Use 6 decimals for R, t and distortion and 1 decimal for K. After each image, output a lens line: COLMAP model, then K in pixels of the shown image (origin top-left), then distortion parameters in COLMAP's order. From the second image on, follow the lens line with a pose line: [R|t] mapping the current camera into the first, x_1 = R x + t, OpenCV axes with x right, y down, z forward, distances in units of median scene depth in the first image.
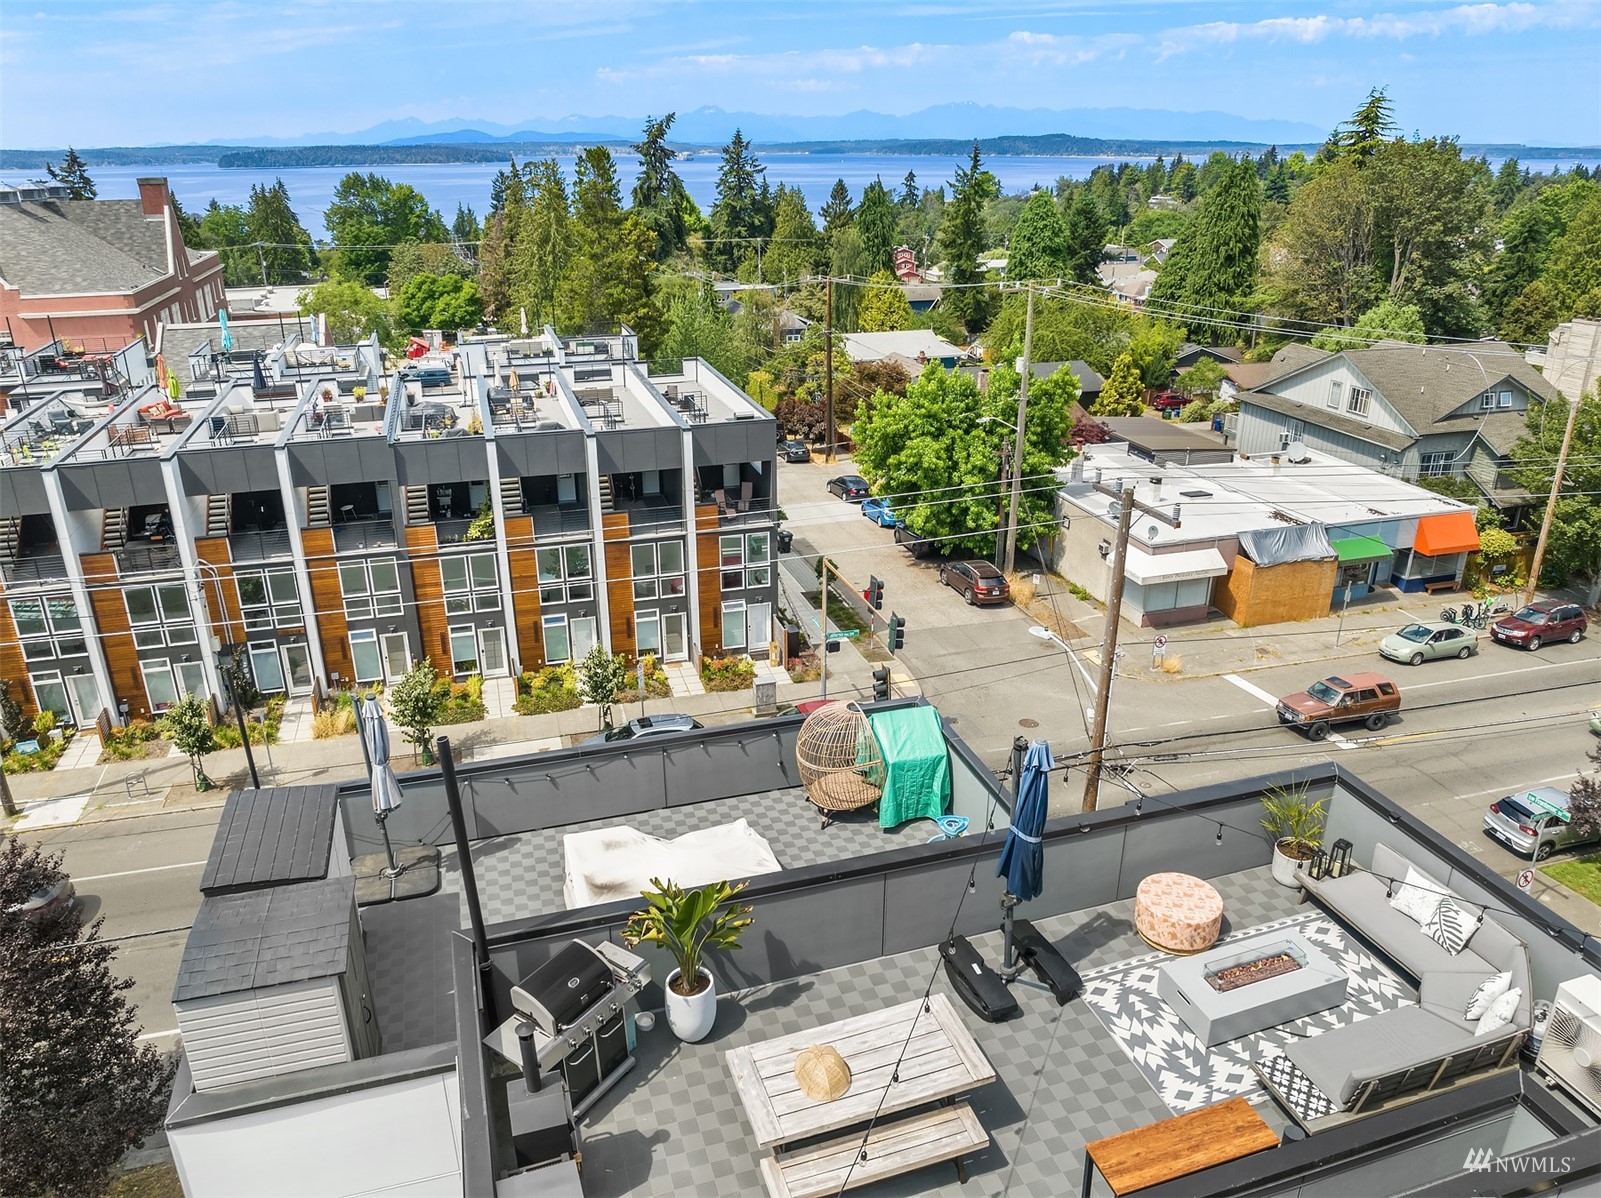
lens RADIAL K [[1143.7, 0, 800.5], [0, 1143.7, 599.0], [0, 0, 1]] dist [-0.037561, 0.009964]
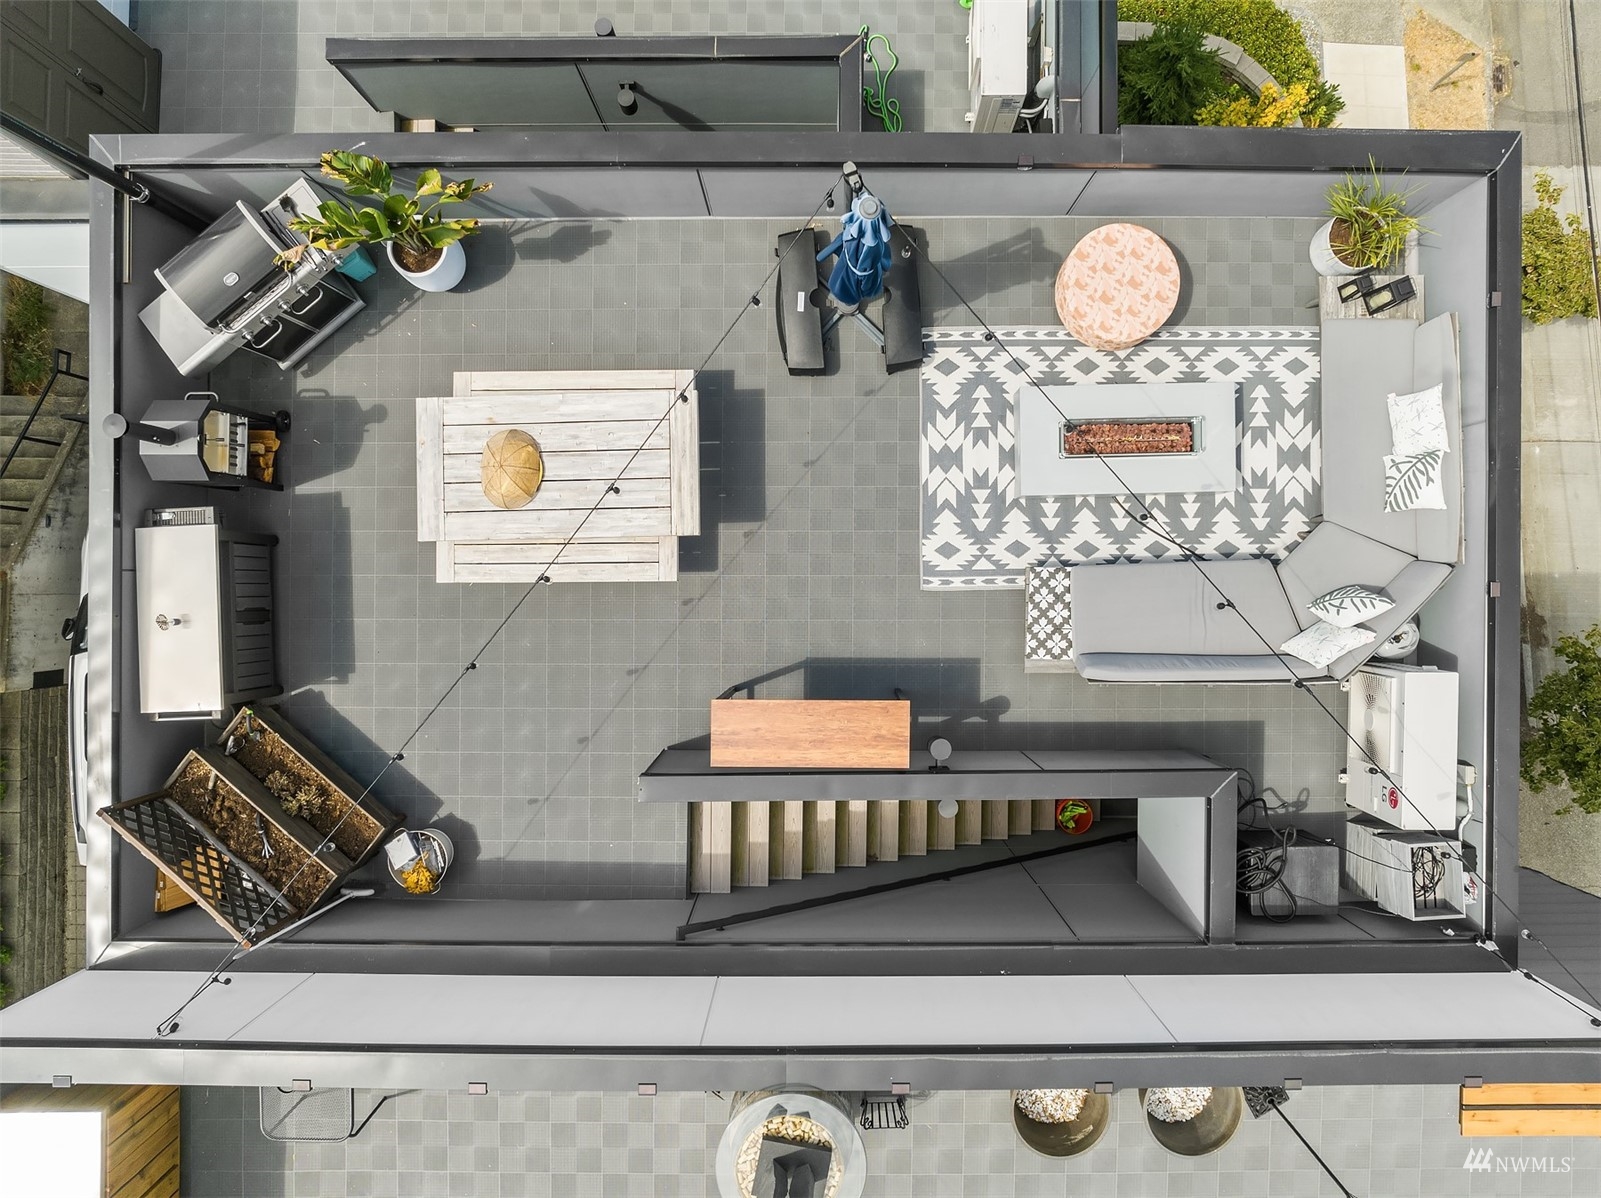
lens RADIAL K [[1143.7, 0, 800.5], [0, 1143.7, 599.0], [0, 0, 1]] dist [-0.037561, 0.009964]
pose [[0.953397, 0.301711, 0.002110, 0.222361], [-0.118239, 0.367179, 0.922604, -0.322341], [0.277585, -0.879858, 0.385742, 0.550848]]
